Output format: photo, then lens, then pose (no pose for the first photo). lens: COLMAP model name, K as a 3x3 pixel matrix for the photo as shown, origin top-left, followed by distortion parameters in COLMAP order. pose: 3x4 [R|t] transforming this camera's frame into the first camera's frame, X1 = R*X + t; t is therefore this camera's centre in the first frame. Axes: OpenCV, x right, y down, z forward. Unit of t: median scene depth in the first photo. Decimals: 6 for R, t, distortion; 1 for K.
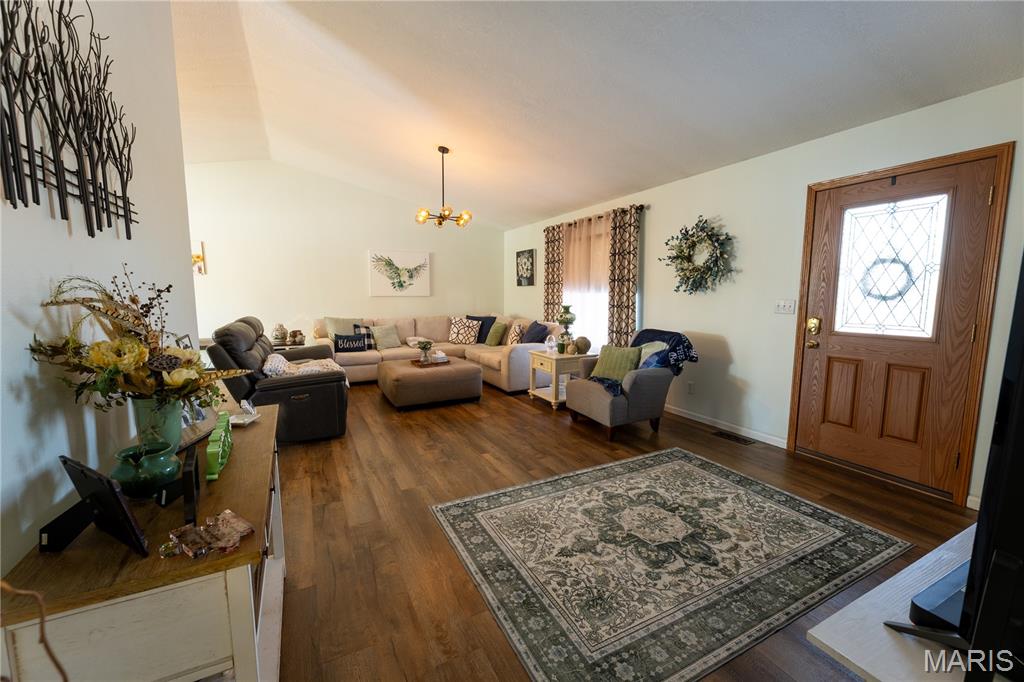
lens RADIAL K [[411.3, 0, 510.3], [0, 411.3, 340.1], [0, 0, 1]] dist [0.002836, -0.000163]
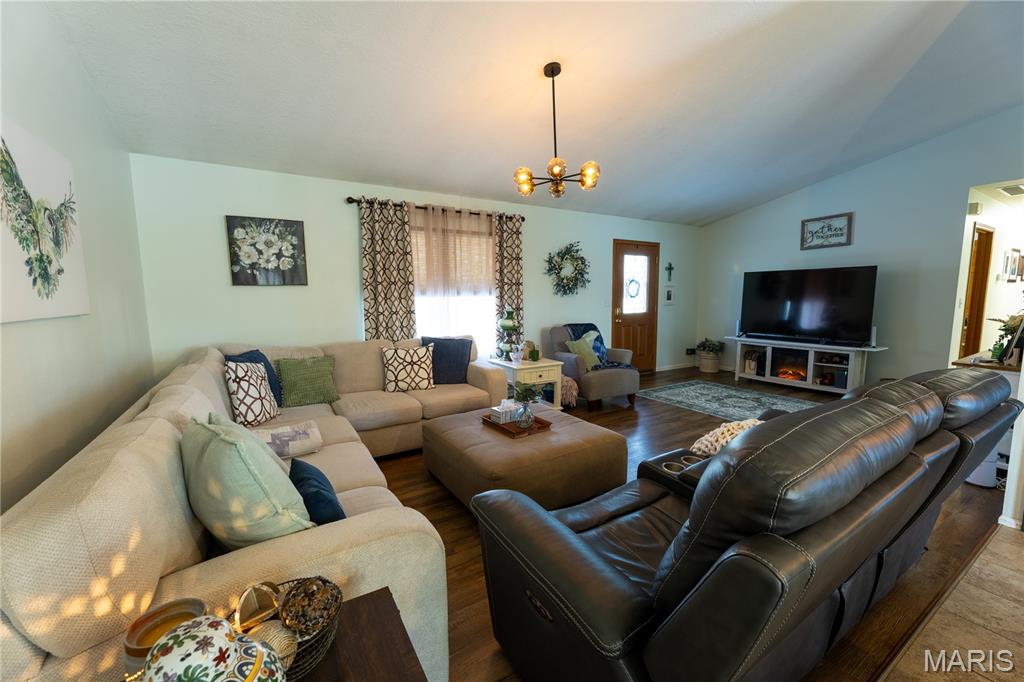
lens RADIAL K [[411.3, 0, 513.0], [0, 411.3, 343.9], [0, 0, 1]] dist [0.002836, -0.000163]
pose [[-0.087619, -0.119861, 0.988917, -1.124337], [0.122268, 0.983934, 0.130090, -0.190093], [-0.988622, 0.132311, -0.071557, 1.578154]]
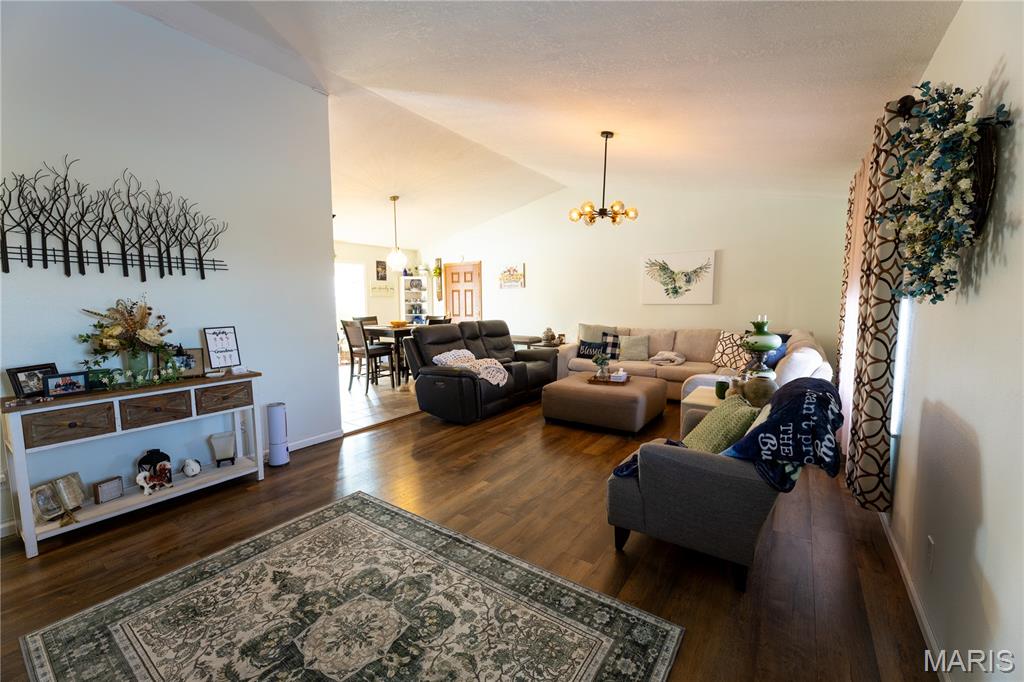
lens RADIAL K [[411.3, 0, 511.3], [0, 411.3, 338.4], [0, 0, 1]] dist [0.002836, -0.000163]
pose [[0.468082, 0.077654, -0.880267, 0.728645], [-0.094184, 0.994841, 0.037679, -0.072883], [0.878652, 0.065271, 0.472981, 0.605105]]
